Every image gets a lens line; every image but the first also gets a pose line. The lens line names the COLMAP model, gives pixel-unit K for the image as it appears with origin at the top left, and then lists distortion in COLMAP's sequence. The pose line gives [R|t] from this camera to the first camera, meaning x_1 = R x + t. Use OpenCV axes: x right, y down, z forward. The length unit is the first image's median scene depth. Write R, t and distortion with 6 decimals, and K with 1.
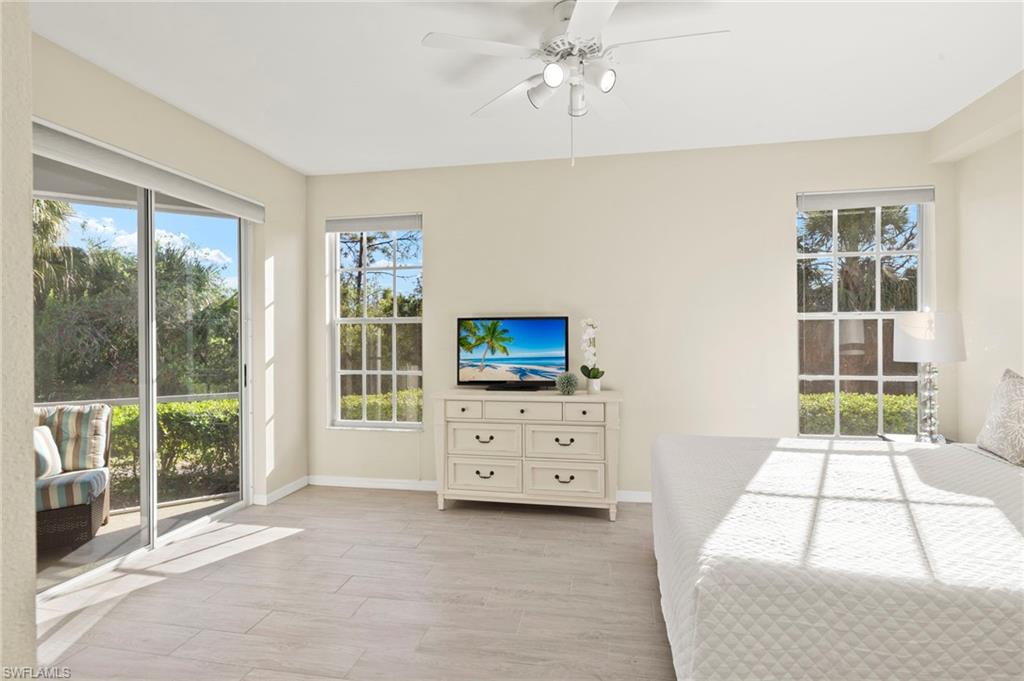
lens RADIAL K [[502.0, 0, 517.7], [0, 502.0, 342.5], [0, 0, 1]] dist [-0.001551, -0.000406]
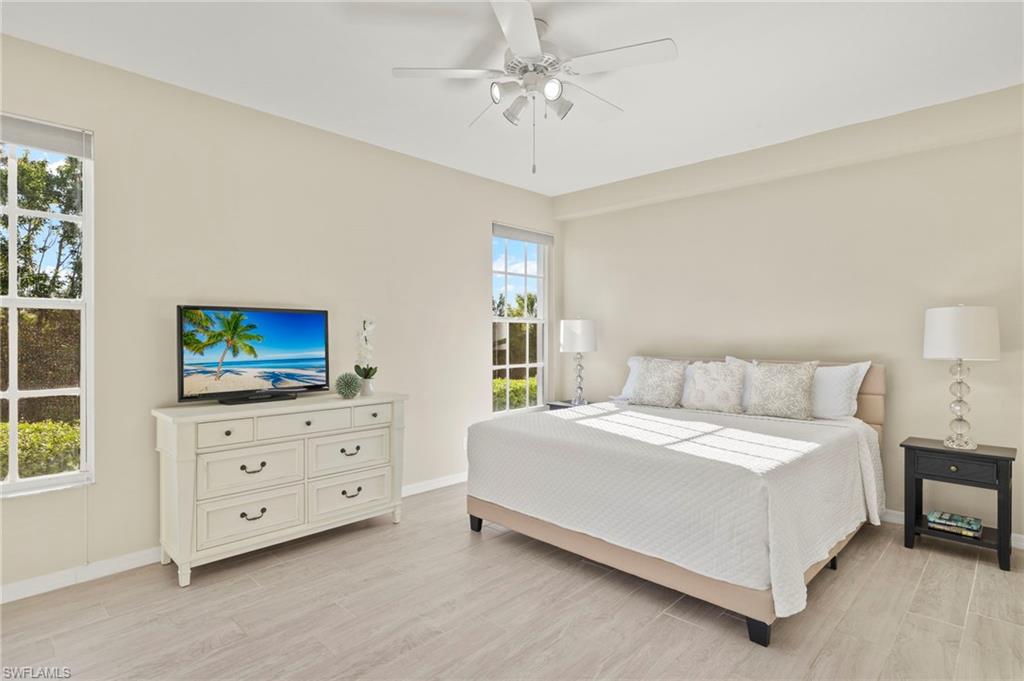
lens RADIAL K [[502.0, 0, 517.3], [0, 502.0, 338.2], [0, 0, 1]] dist [-0.001551, -0.000406]
pose [[0.570935, 0.004533, 0.820983, -0.433151], [0.009300, 0.999885, -0.011989, 0.009455], [-0.820943, 0.014479, 0.570827, 0.224530]]
